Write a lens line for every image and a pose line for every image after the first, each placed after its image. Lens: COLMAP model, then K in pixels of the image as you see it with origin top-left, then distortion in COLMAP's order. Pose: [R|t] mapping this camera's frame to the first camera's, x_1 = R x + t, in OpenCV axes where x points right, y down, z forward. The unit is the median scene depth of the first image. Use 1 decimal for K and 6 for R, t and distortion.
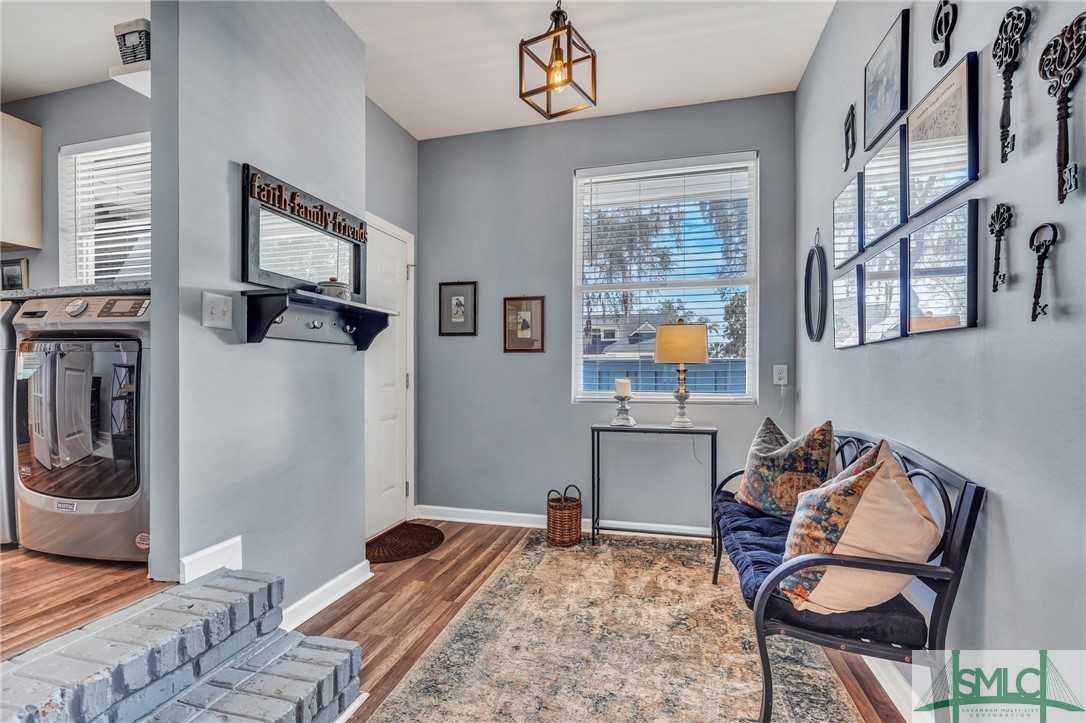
lens RADIAL K [[486.3, 0, 537.3], [0, 486.3, 368.1], [0, 0, 1]] dist [-0.004600, 0.000532]
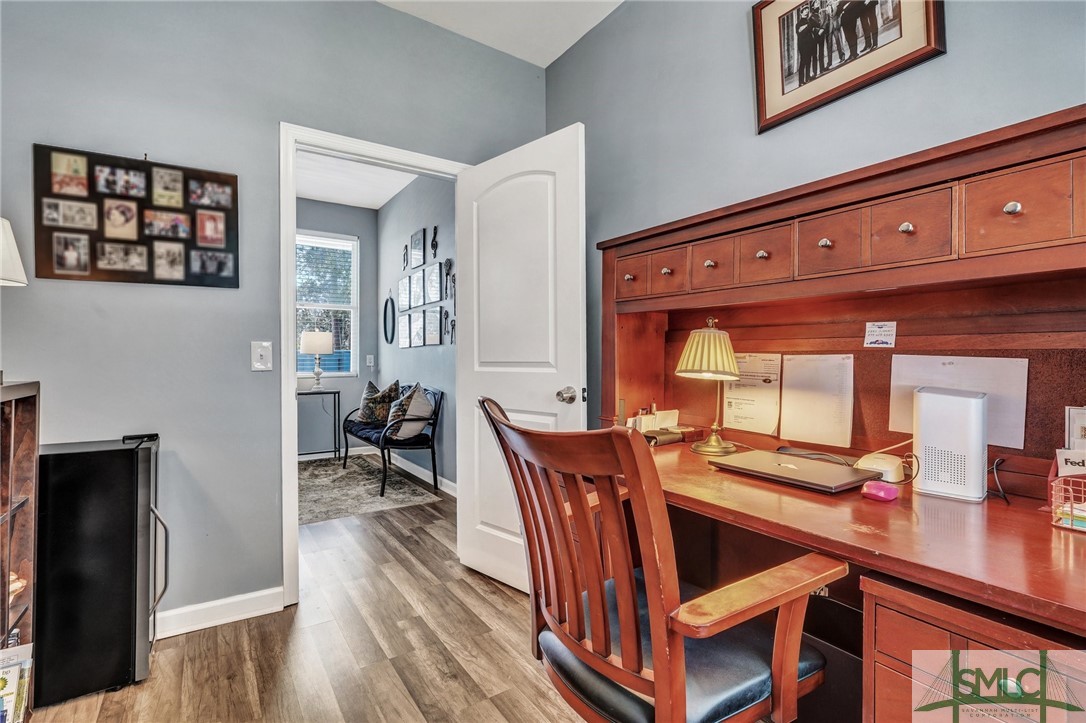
lens RADIAL K [[486.3, 0, 538.1], [0, 486.3, 360.9], [0, 0, 1]] dist [-0.004600, 0.000532]
pose [[0.643880, -0.003731, 0.765117, -0.731578], [0.000268, 0.999989, 0.004650, 0.008983], [-0.765126, -0.002789, 0.643874, -0.991011]]
